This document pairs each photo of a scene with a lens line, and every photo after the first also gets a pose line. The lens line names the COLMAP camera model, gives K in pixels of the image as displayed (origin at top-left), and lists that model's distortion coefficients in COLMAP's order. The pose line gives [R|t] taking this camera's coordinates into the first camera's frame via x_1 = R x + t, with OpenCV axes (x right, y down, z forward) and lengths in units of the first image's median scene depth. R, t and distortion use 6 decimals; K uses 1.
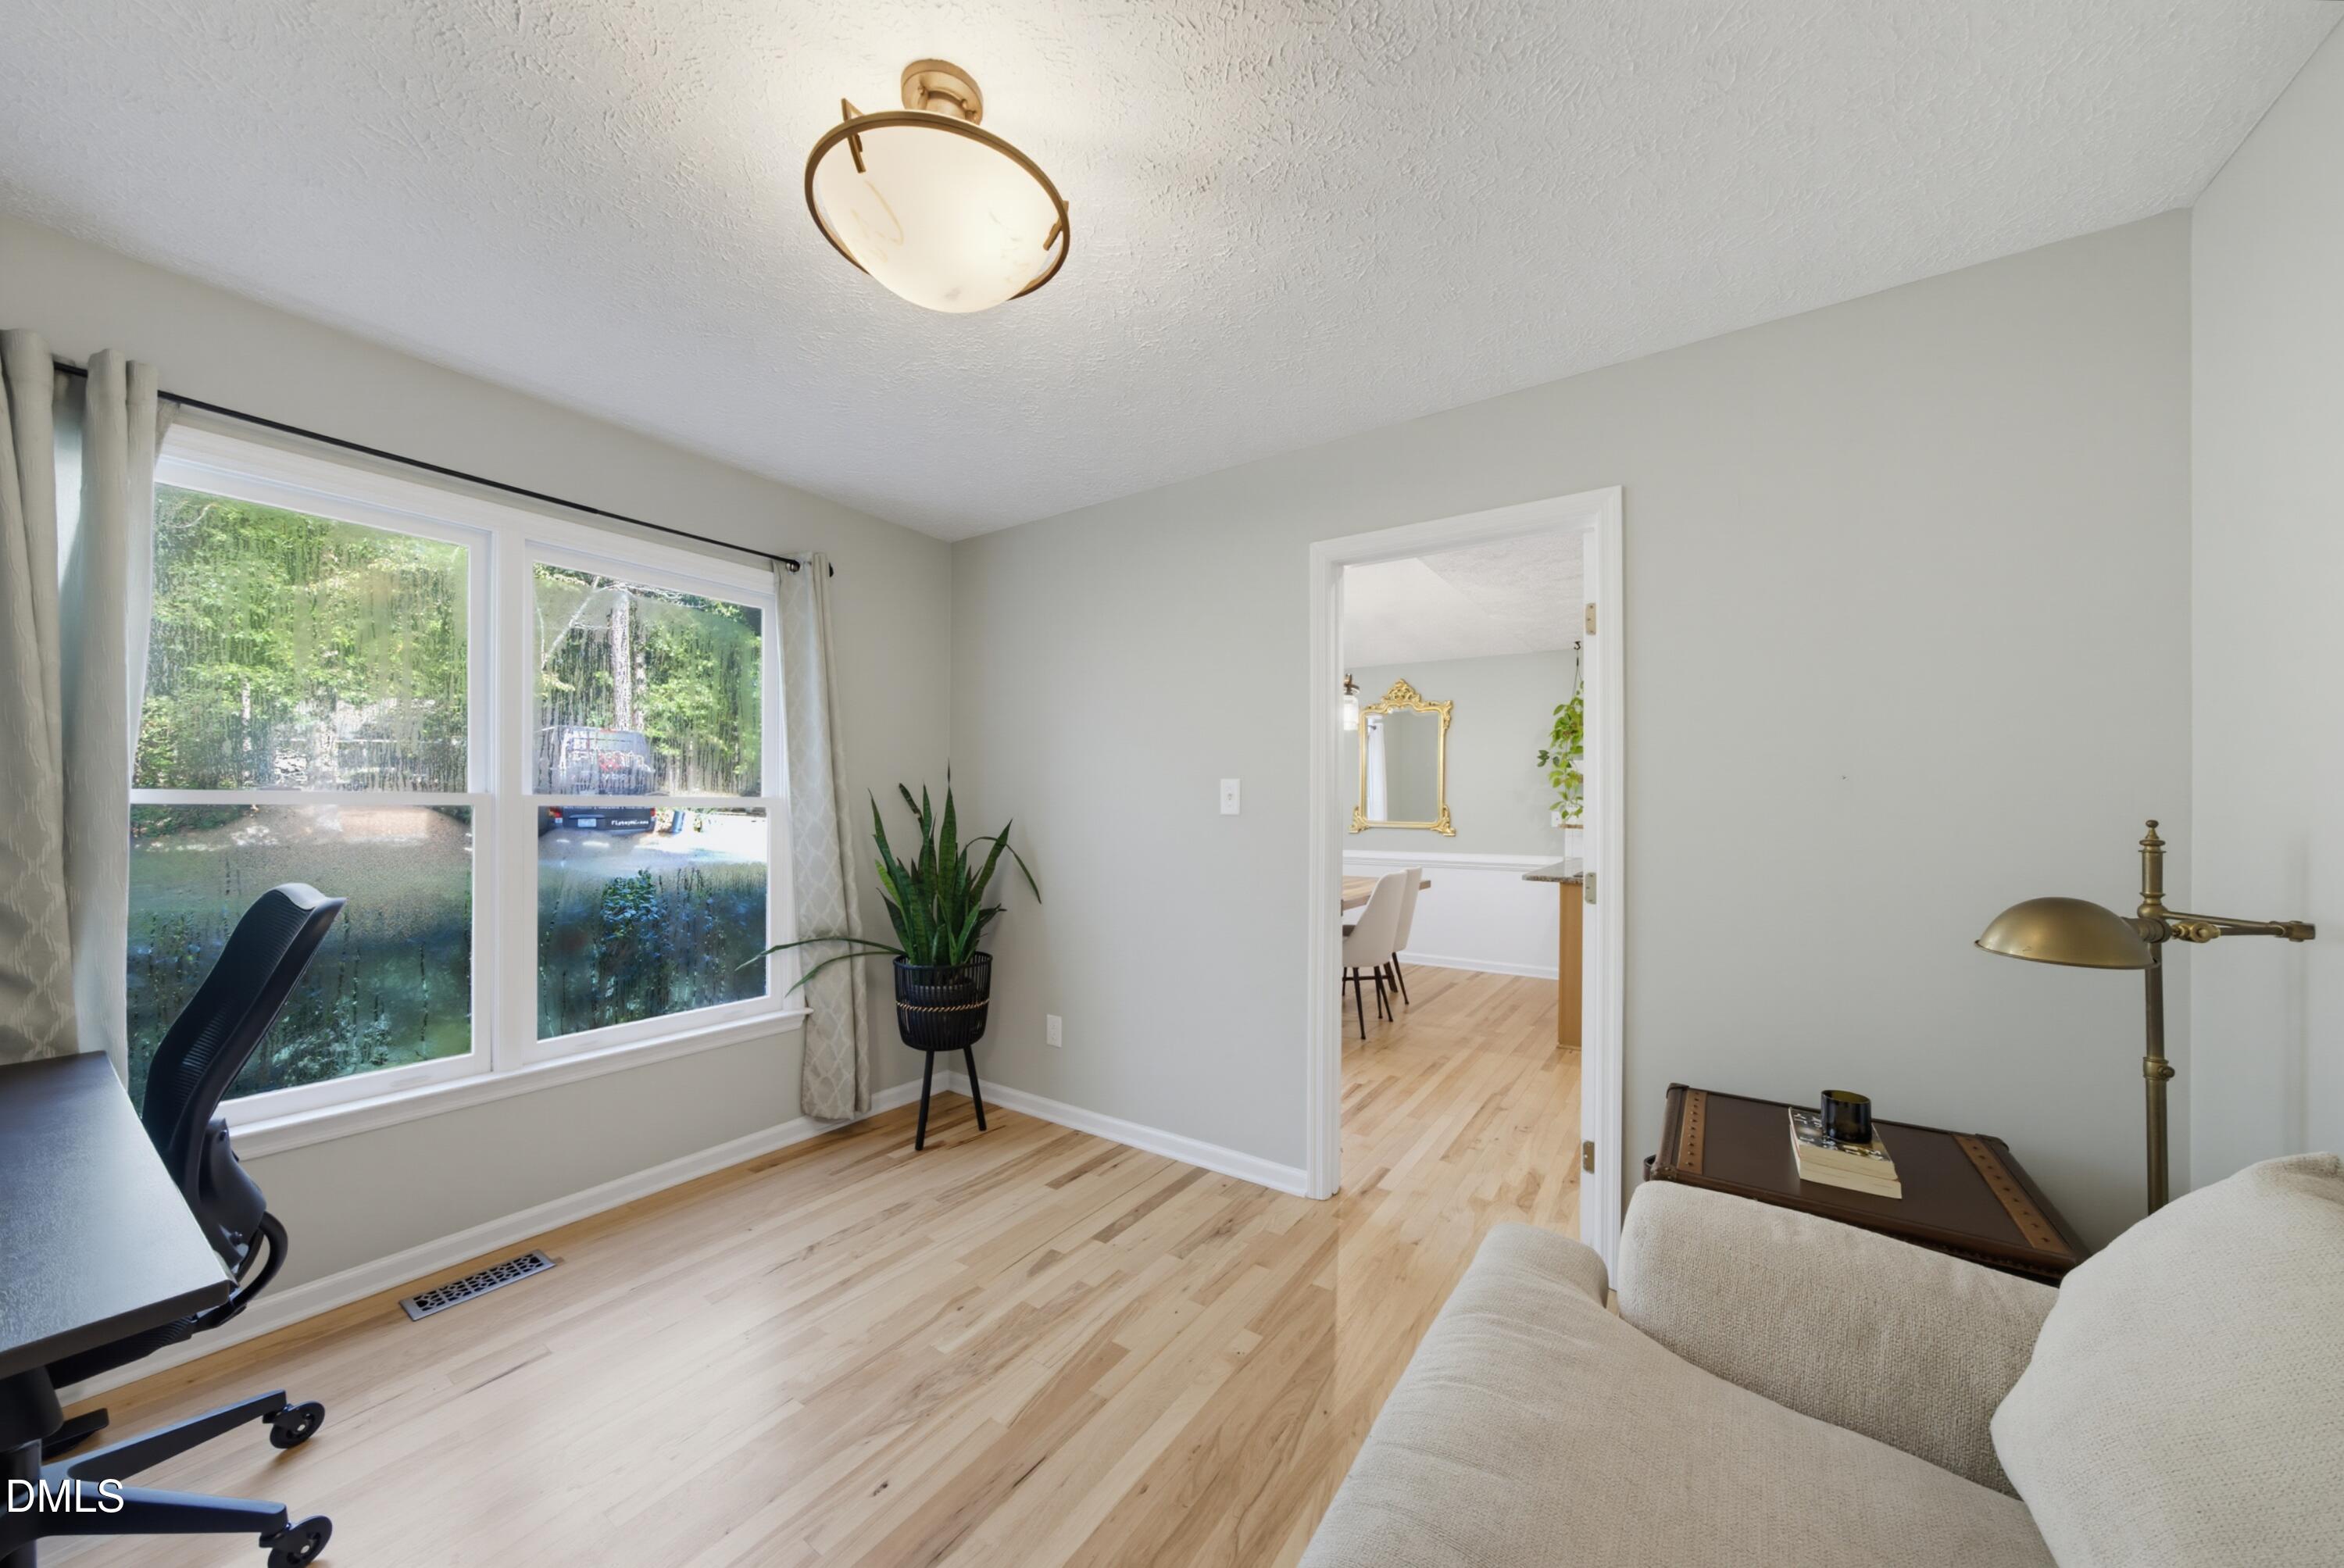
lens RADIAL K [[805.6, 0, 1164.7], [0, 805.6, 800.0], [0, 0, 1]] dist [-0.002082, -0.000031]
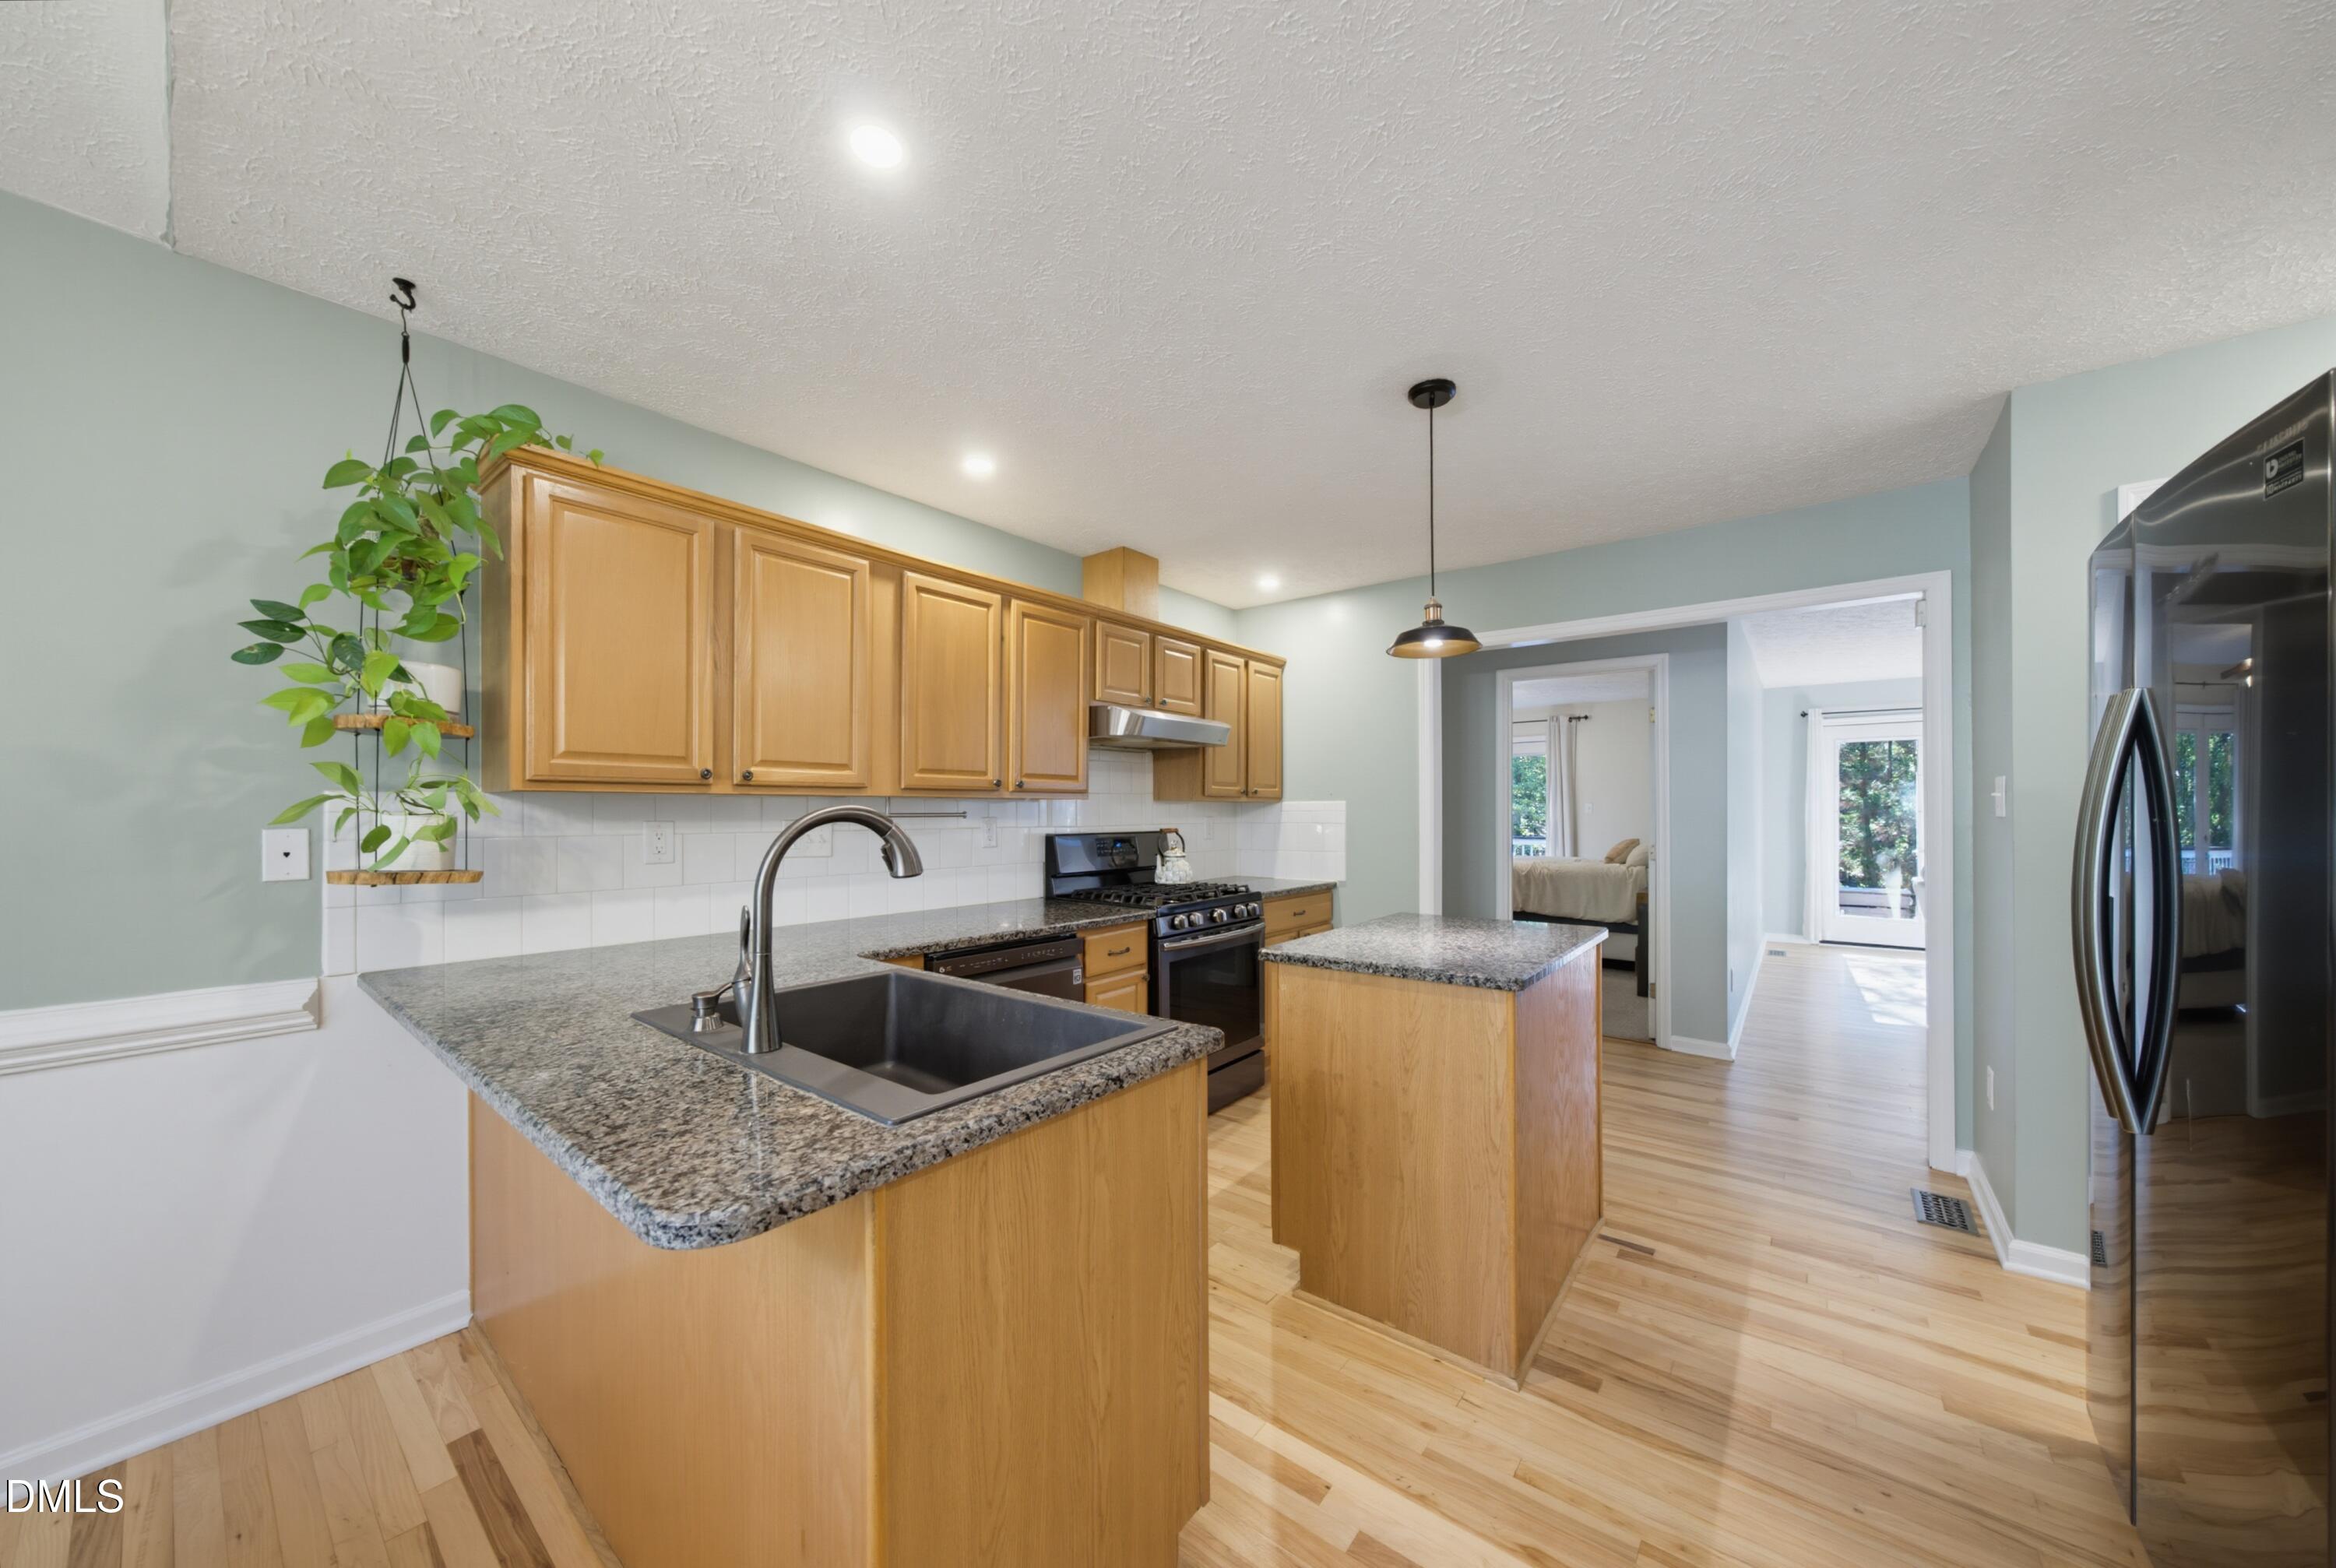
lens RADIAL K [[802.8, 0, 1156.7], [0, 802.8, 797.9], [0, 0, 1]] dist [-0.002082, -0.000031]
pose [[0.065915, 0.016196, 0.997694, 0.224803], [-0.001516, 0.999869, -0.016131, 0.007464], [-0.997824, -0.000449, 0.065931, 0.691378]]
